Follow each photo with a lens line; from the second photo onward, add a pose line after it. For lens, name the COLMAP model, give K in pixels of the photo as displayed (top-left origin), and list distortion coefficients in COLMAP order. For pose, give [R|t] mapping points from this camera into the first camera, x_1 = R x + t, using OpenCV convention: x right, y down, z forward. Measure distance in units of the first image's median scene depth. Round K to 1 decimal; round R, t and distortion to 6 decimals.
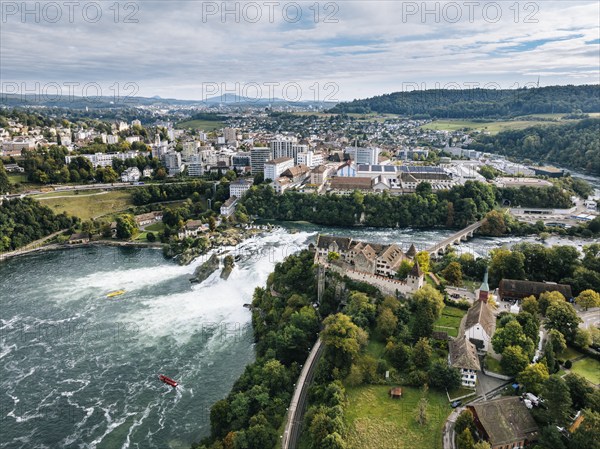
lens RADIAL K [[435.7, 0, 300.3], [0, 435.7, 223.7], [0, 0, 1]] dist [-0.043672, 0.009608]
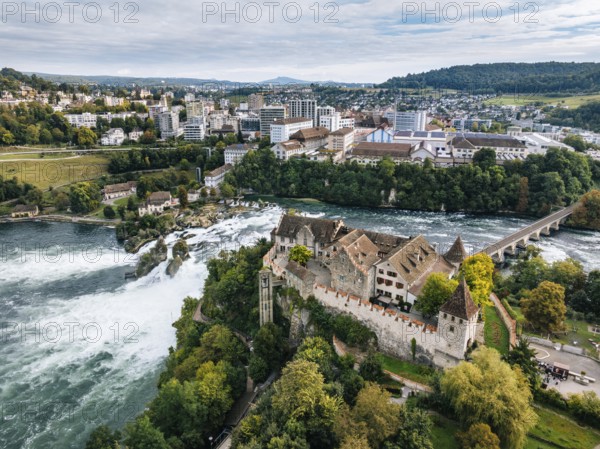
lens RADIAL K [[435.7, 0, 299.2], [0, 435.7, 226.2], [0, 0, 1]] dist [-0.043672, 0.009608]
pose [[0.992183, 0.040919, -0.117890, 0.076480], [-0.036277, 0.998490, 0.041249, 0.011241], [0.119399, -0.036650, 0.992170, 0.275293]]
